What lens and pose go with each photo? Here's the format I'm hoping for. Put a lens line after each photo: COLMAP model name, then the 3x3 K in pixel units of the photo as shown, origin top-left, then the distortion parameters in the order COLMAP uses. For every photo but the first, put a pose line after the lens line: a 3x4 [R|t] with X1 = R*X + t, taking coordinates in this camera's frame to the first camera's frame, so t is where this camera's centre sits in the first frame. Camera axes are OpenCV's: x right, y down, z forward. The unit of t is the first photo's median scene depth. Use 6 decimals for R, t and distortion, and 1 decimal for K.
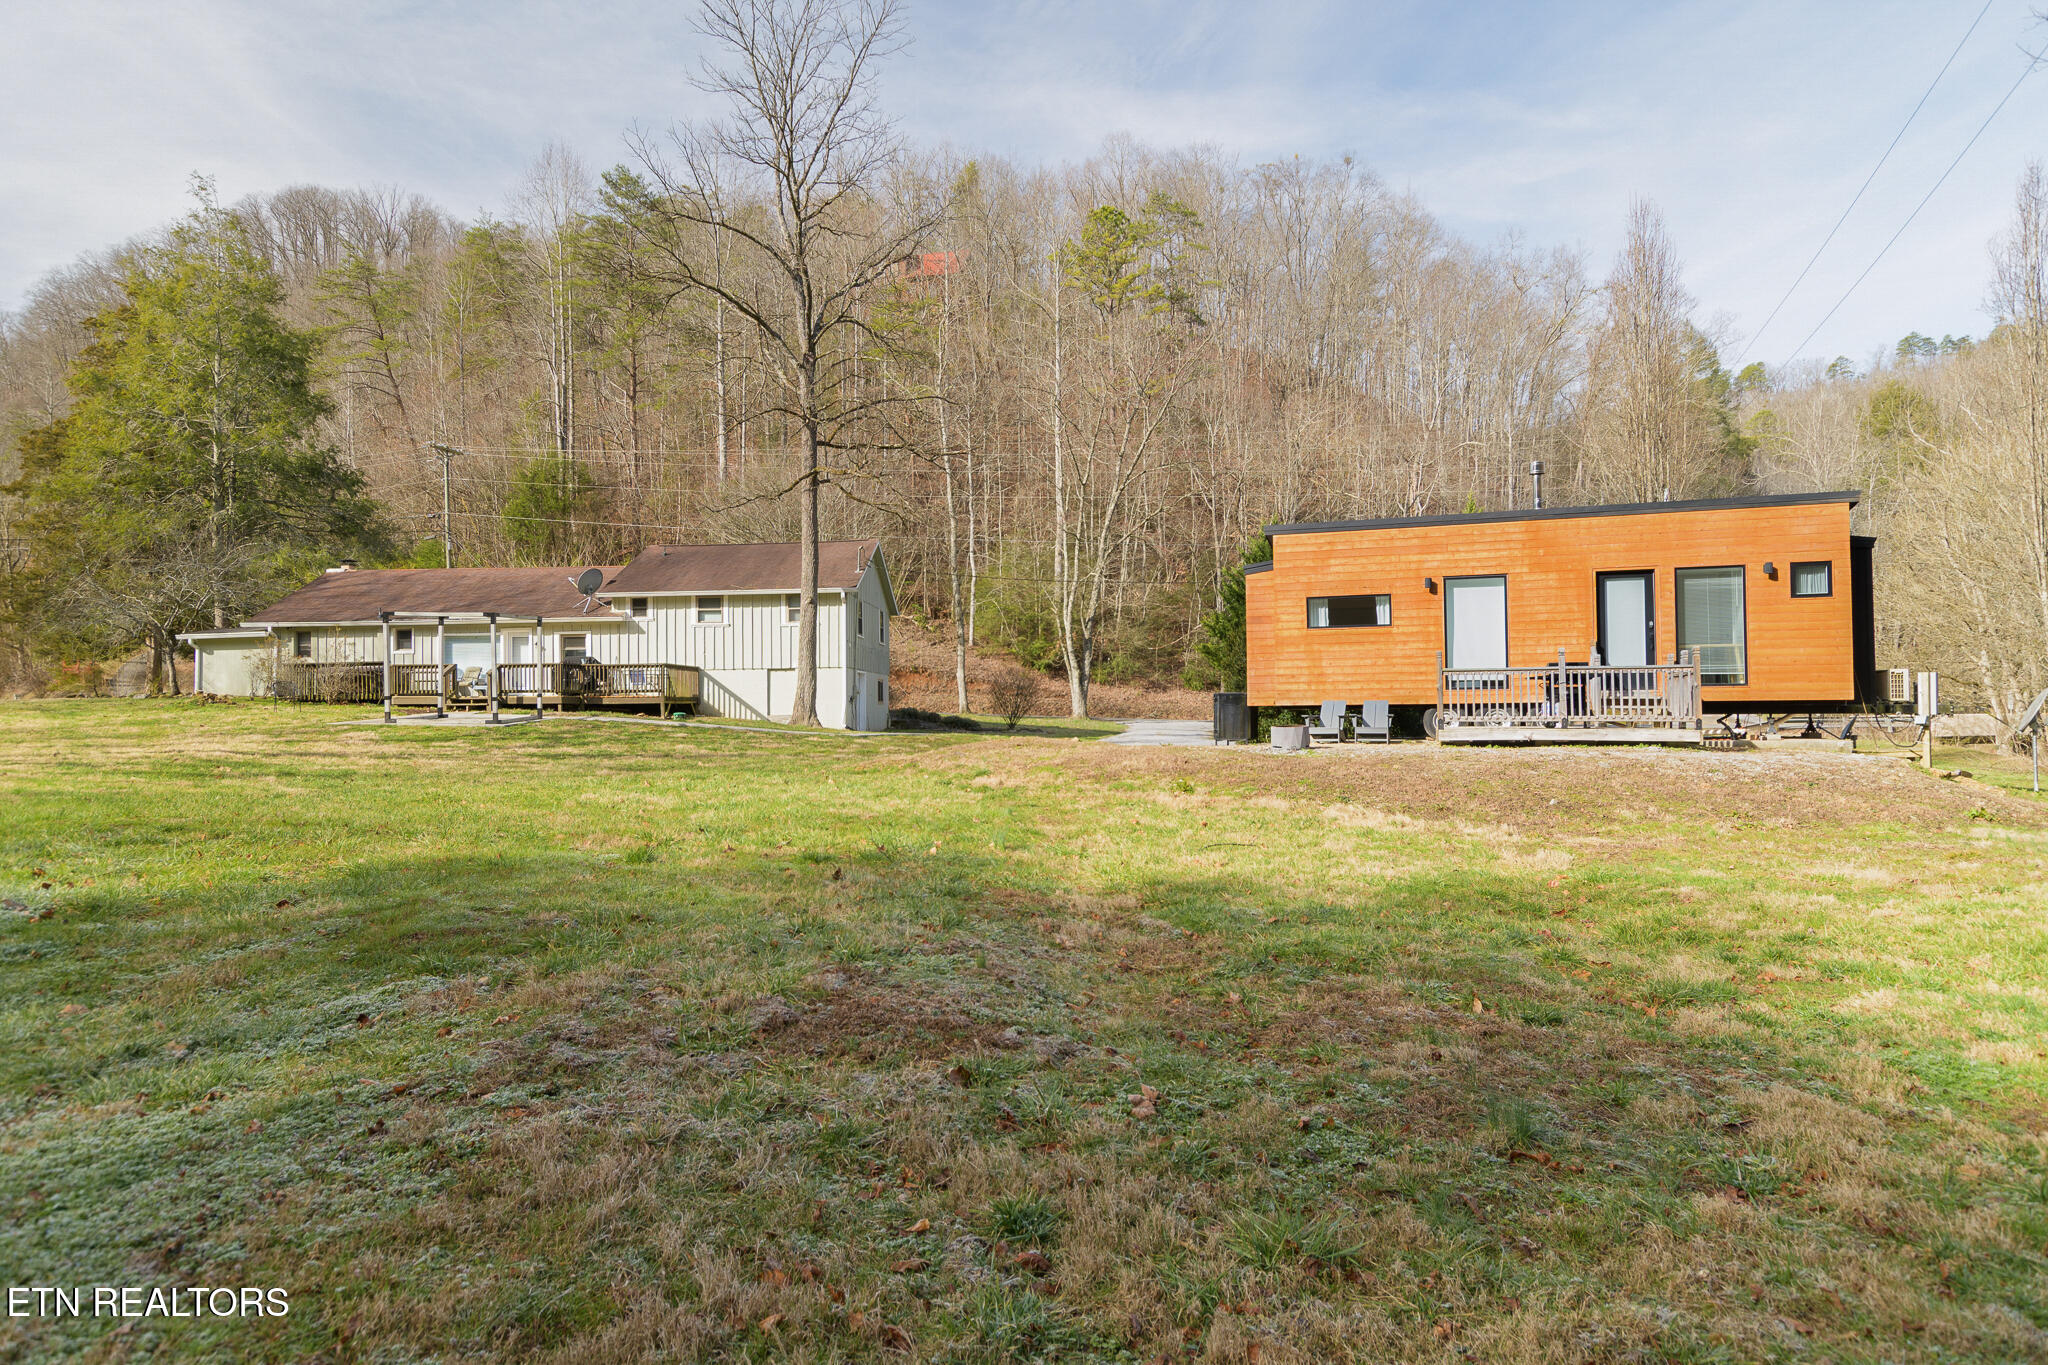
lens RADIAL K [[1237.1, 0, 1027.3], [0, 1237.1, 688.8], [0, 0, 1]] dist [0.006405, 0.000120]
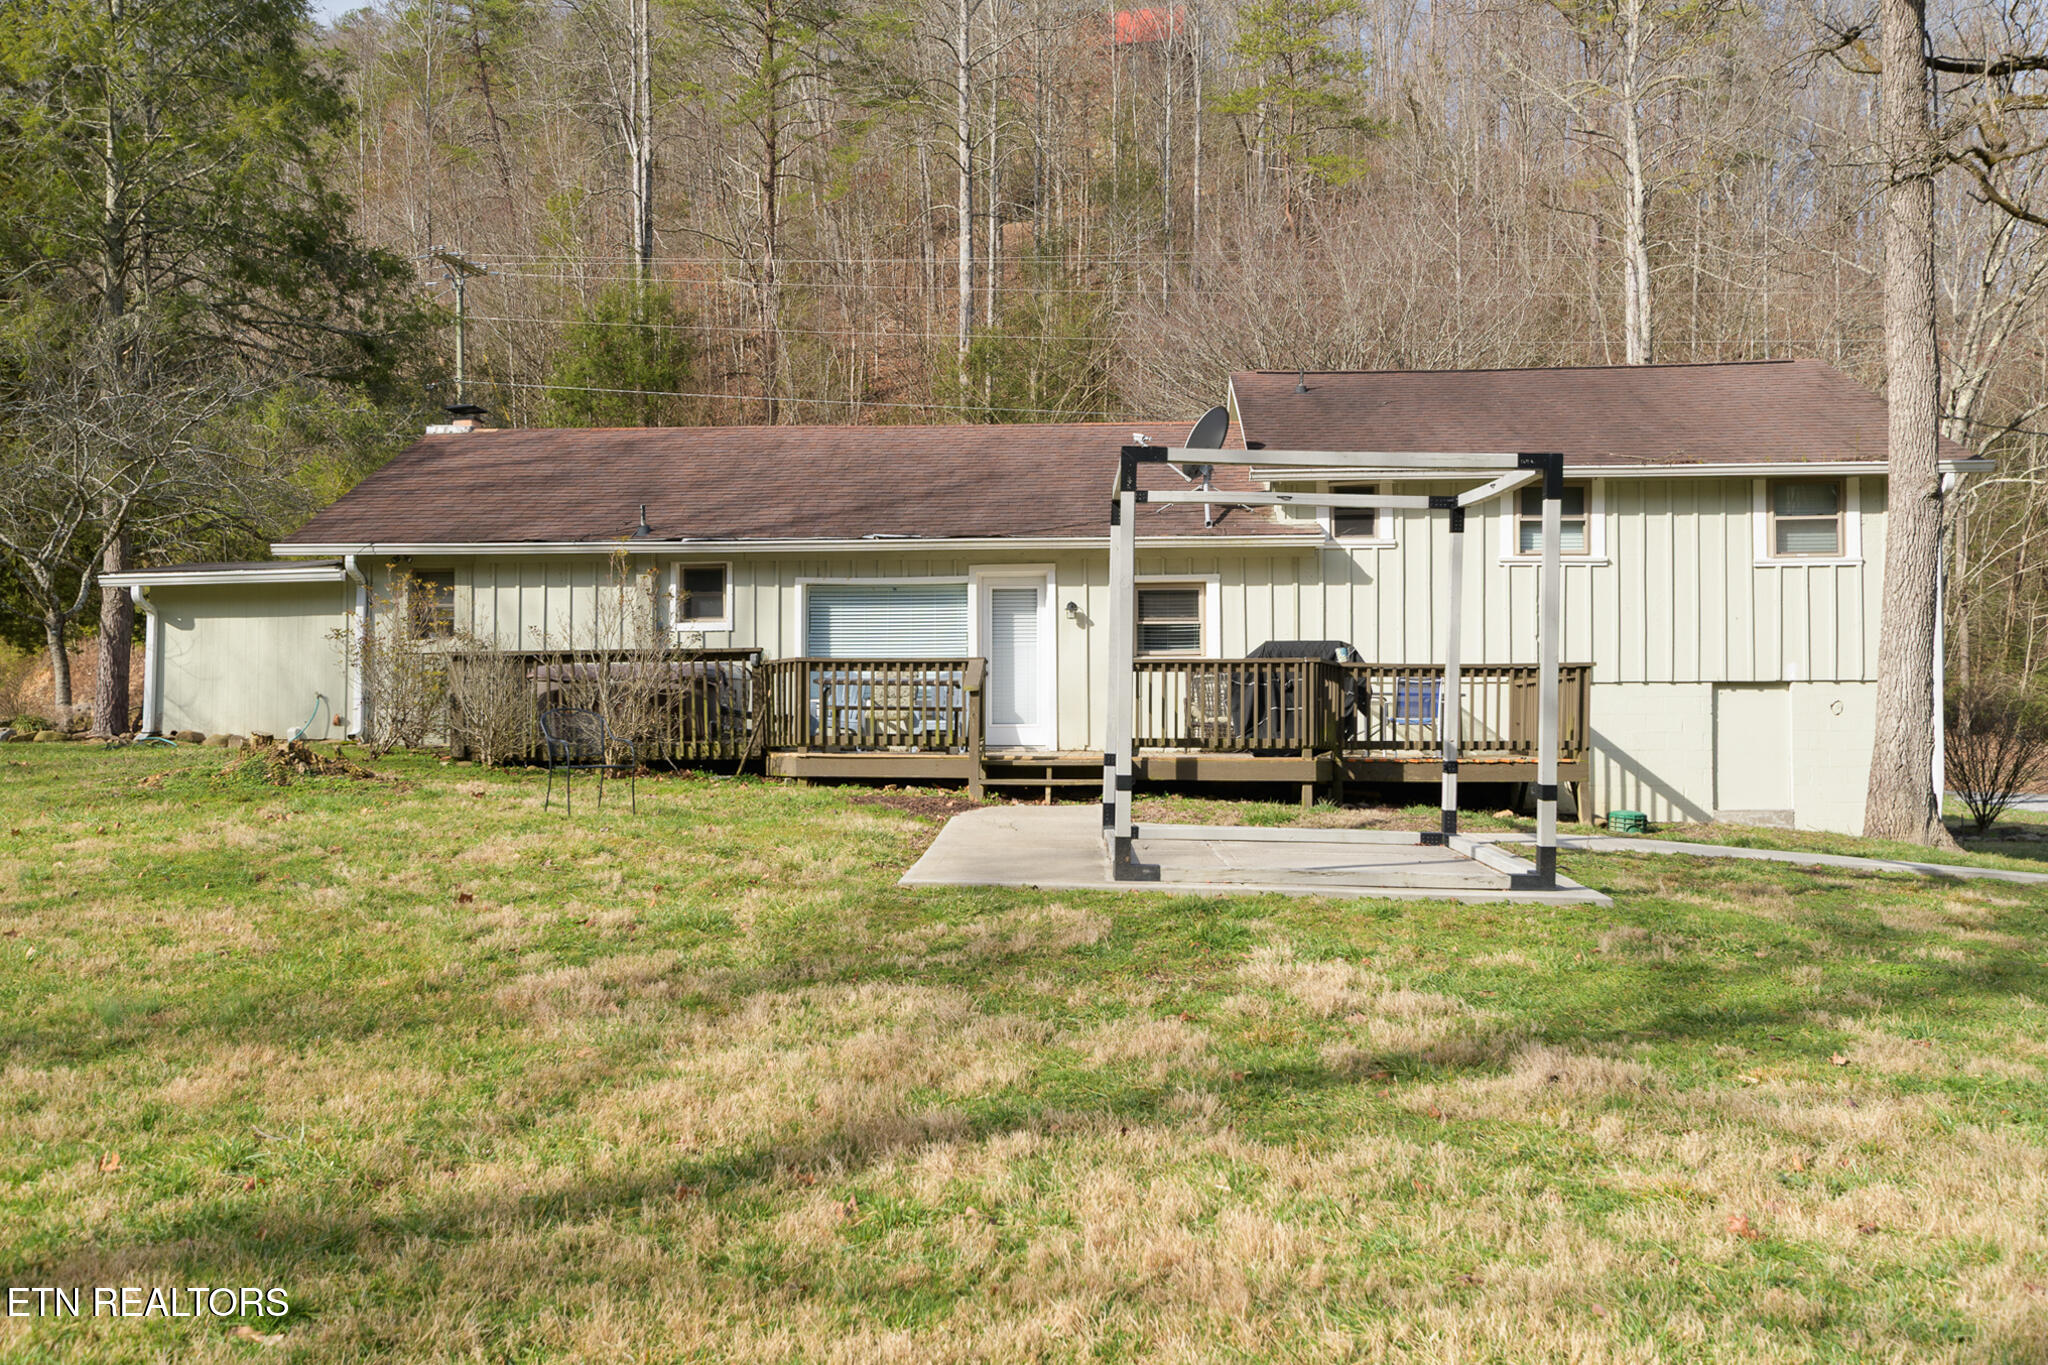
lens RADIAL K [[1726.1, 0, 1023.3], [0, 1726.1, 678.8], [0, 0, 1]] dist [-0.009565, -0.000903]
pose [[0.999926, 0.011440, -0.004127, -0.406402], [-0.011518, 0.999745, -0.019433, -0.005073], [0.003904, 0.019479, 0.999803, 0.483786]]
